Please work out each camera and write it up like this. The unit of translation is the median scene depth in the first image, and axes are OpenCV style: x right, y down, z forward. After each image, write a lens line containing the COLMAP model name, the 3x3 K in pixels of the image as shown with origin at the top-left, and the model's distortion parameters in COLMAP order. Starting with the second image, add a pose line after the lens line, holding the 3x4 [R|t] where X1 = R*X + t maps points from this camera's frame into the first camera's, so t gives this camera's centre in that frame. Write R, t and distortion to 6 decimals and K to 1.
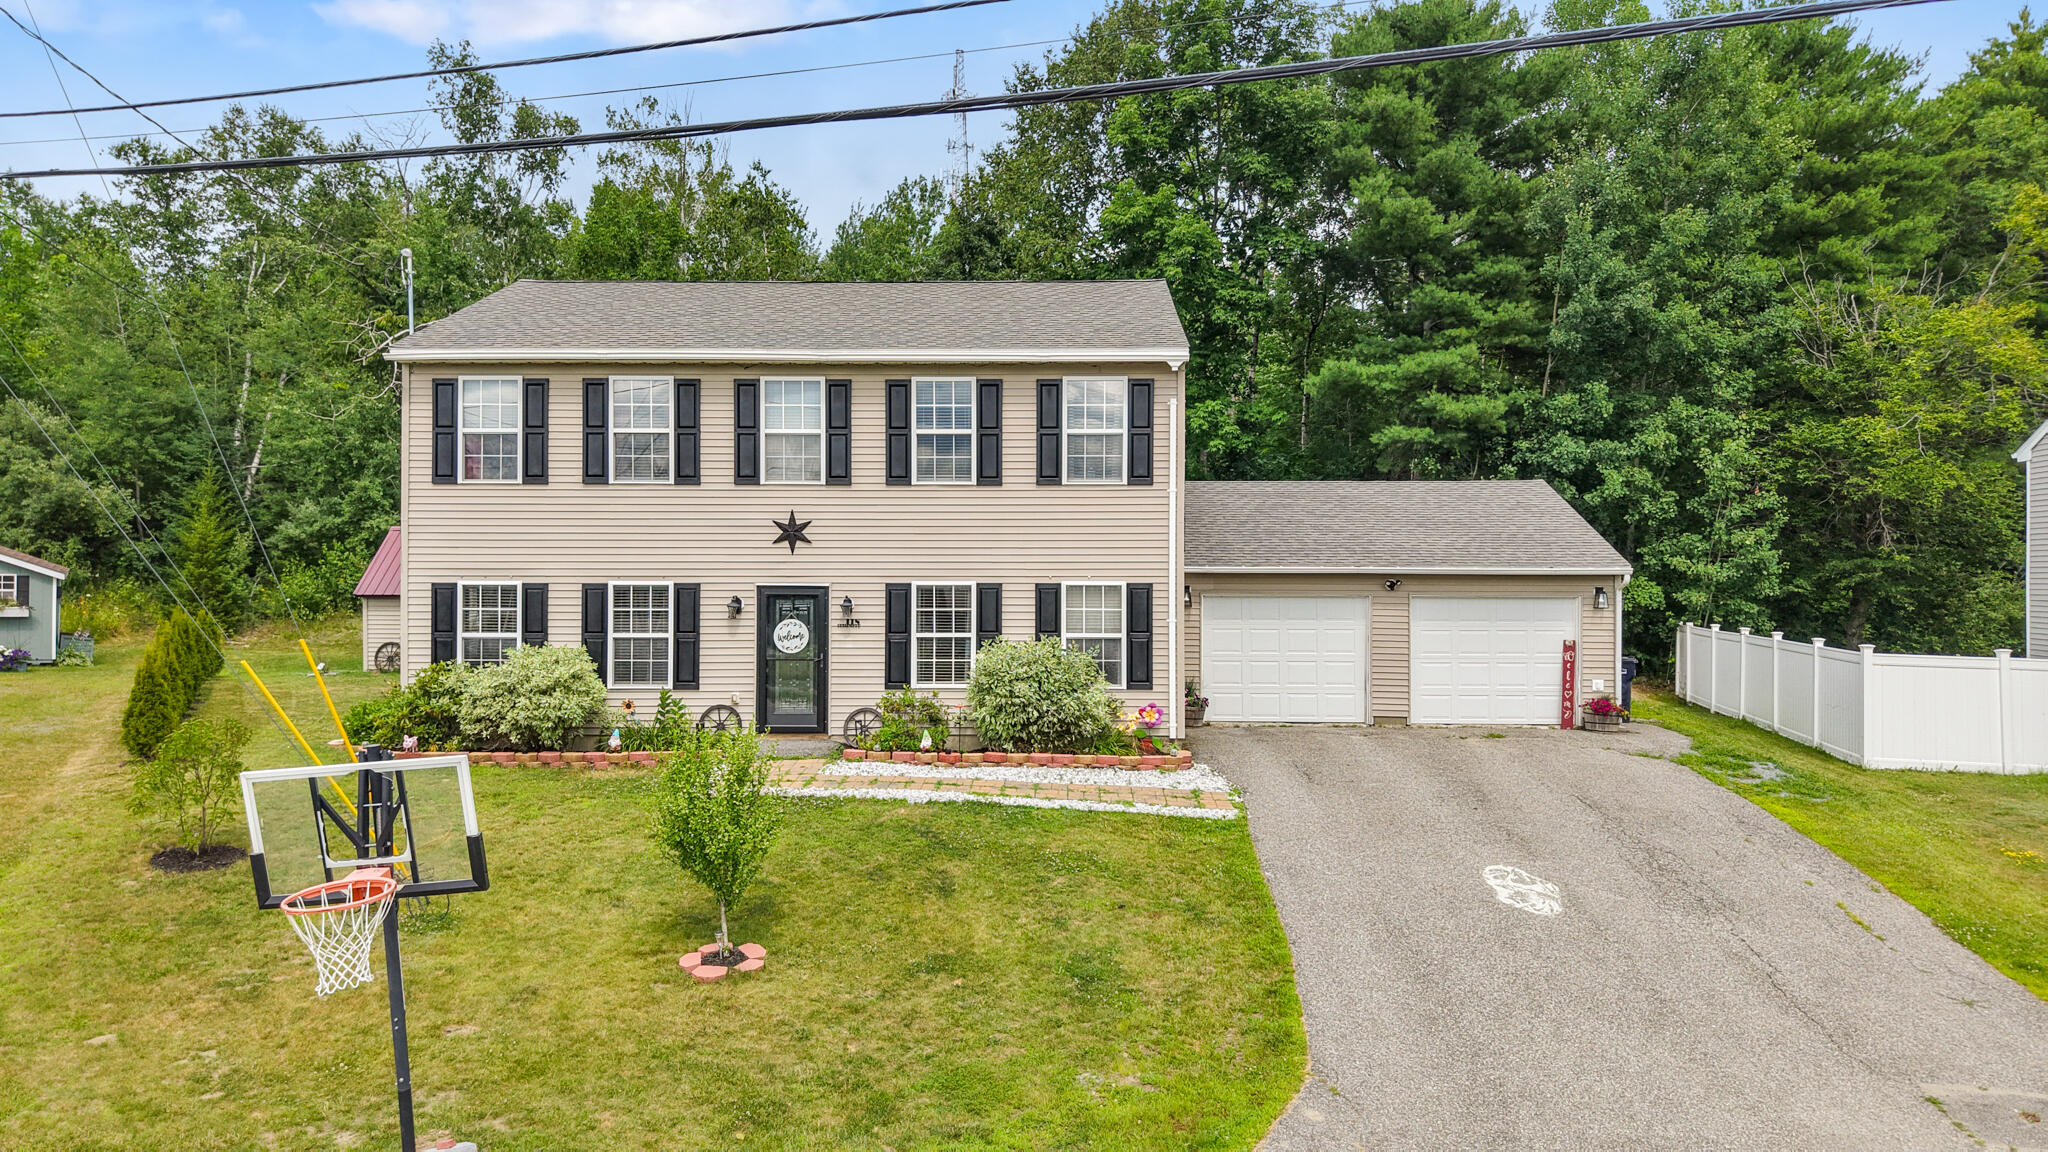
lens RADIAL K [[1376.8, 0, 1027.4], [0, 1376.8, 575.6], [0, 0, 1]] dist [0.036643, -0.065197]
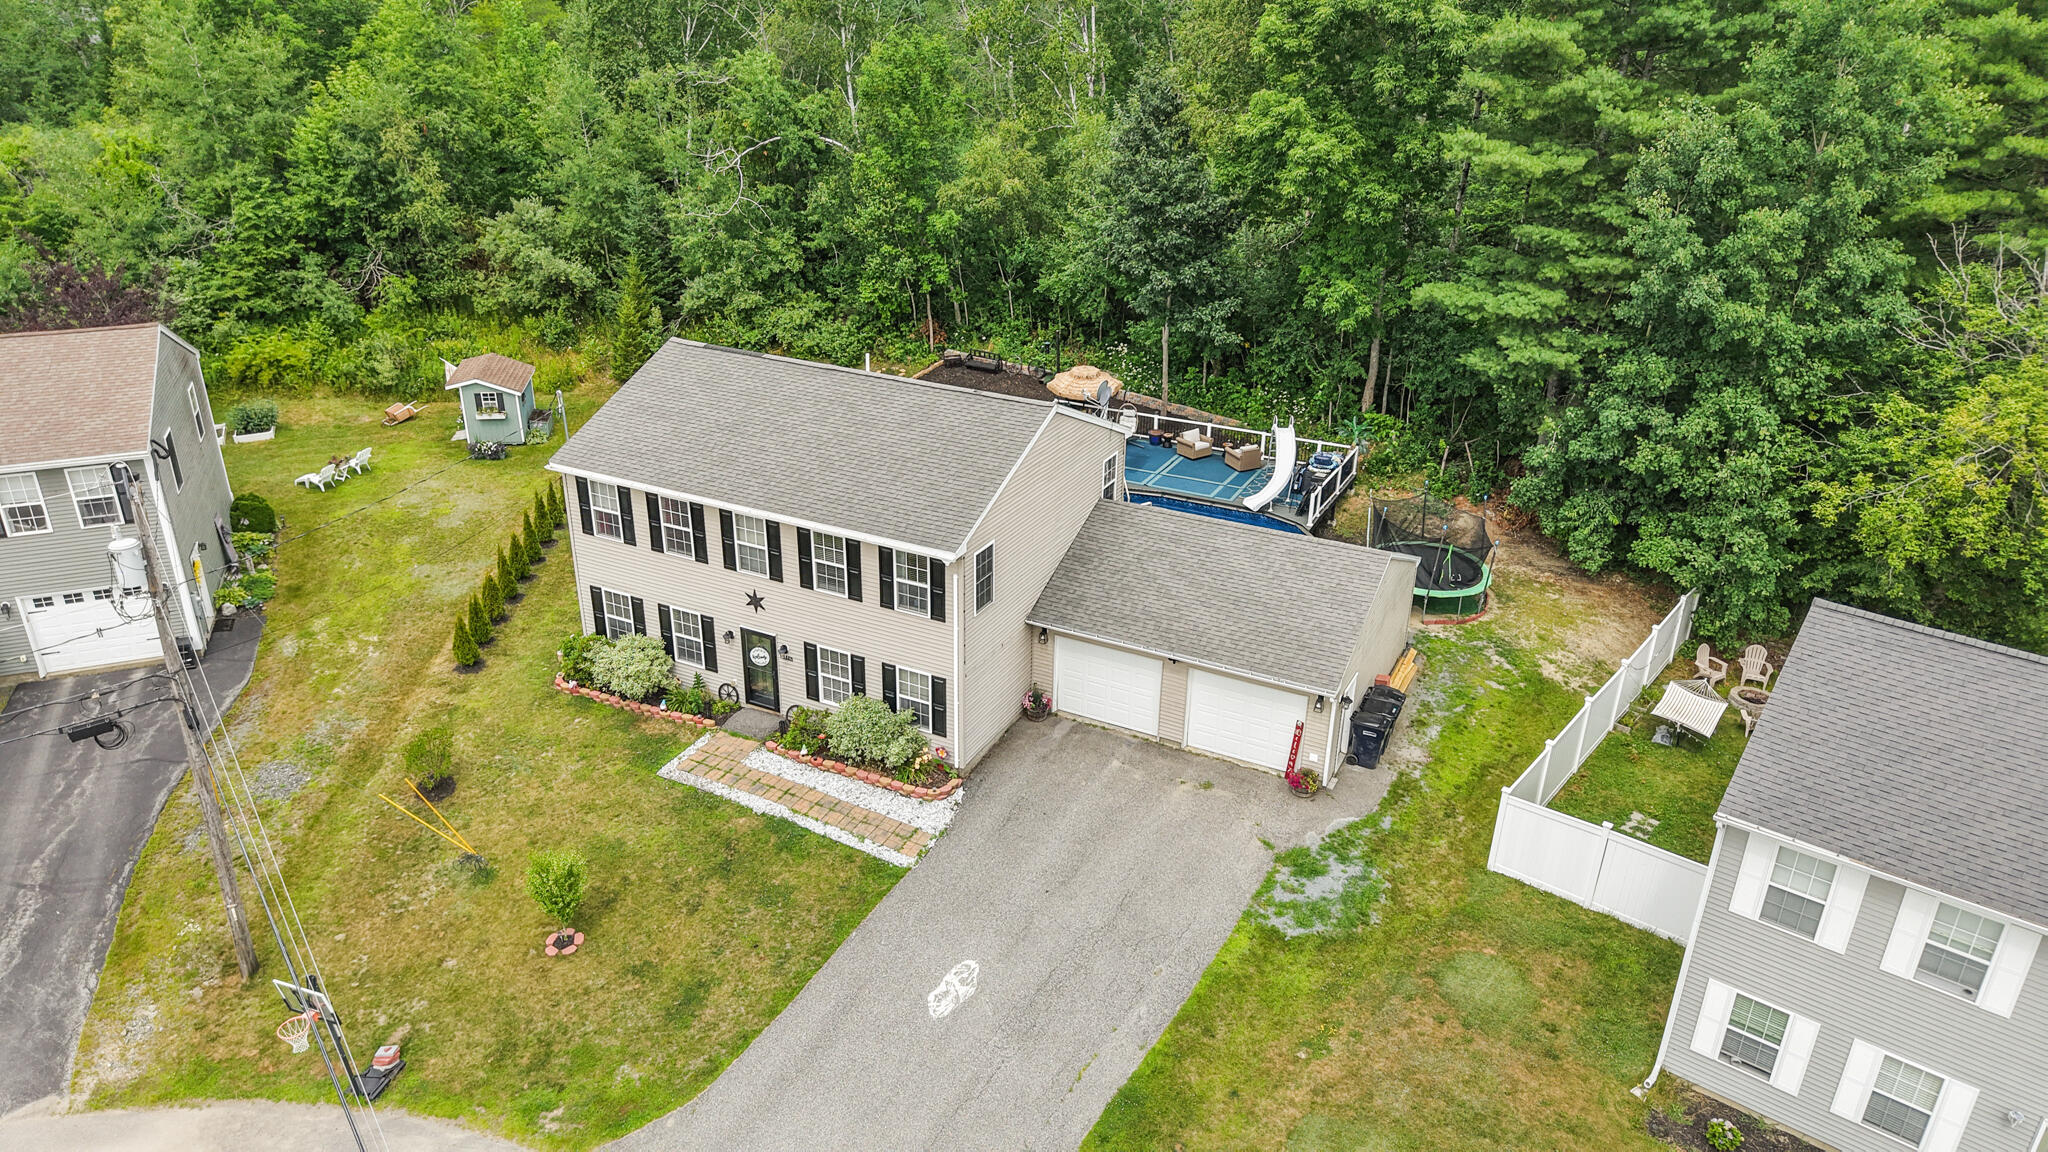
lens RADIAL K [[1363.5, 0, 1024.0], [0, 1363.5, 576.0], [0, 0, 1]] dist [0.050947, -0.066224]
pose [[0.900560, 0.189579, -0.391218, 0.751244], [-0.009005, 0.907848, 0.419203, -0.746308], [0.434638, -0.373994, 0.819279, -0.186085]]
